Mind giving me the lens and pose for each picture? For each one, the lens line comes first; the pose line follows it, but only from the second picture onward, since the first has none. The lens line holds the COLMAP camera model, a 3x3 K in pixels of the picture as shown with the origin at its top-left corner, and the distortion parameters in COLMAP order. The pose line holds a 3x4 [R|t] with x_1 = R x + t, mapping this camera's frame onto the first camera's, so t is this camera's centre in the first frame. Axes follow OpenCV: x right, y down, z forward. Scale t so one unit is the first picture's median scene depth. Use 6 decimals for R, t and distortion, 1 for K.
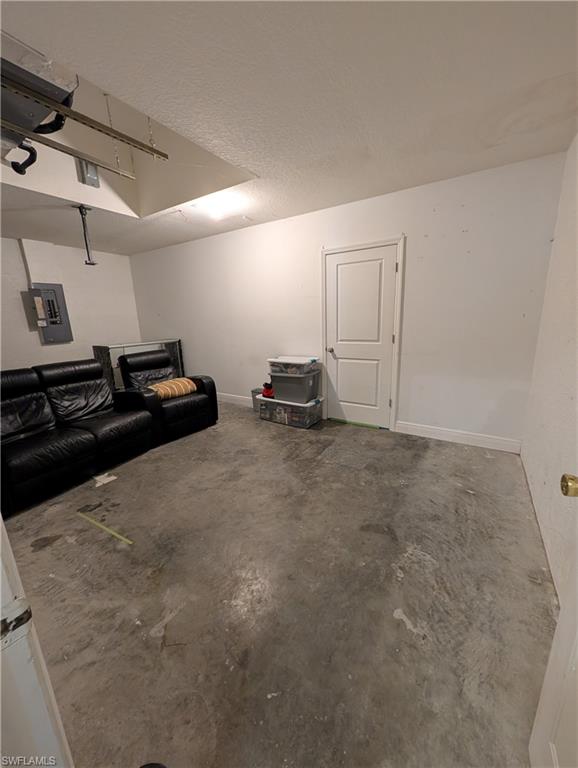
lens RADIAL K [[293.2, 0, 288.3], [0, 293.2, 386.0], [0, 0, 1]] dist [-0.003110, 0.000379]
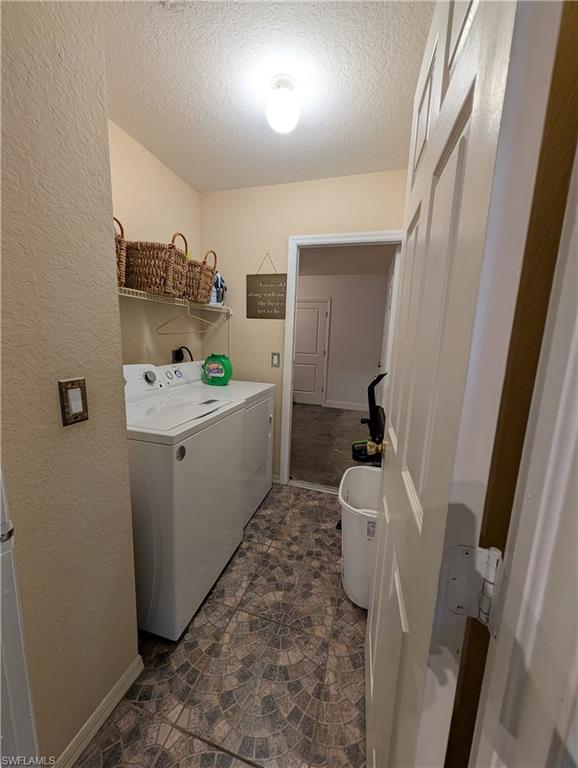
lens RADIAL K [[293.2, 0, 287.1], [0, 293.2, 383.3], [0, 0, 1]] dist [-0.003110, 0.000379]
pose [[0.962373, 0.022631, 0.270787, -0.392702], [-0.006166, 0.998088, -0.061498, 0.156507], [-0.271661, 0.057514, 0.960673, -0.738747]]
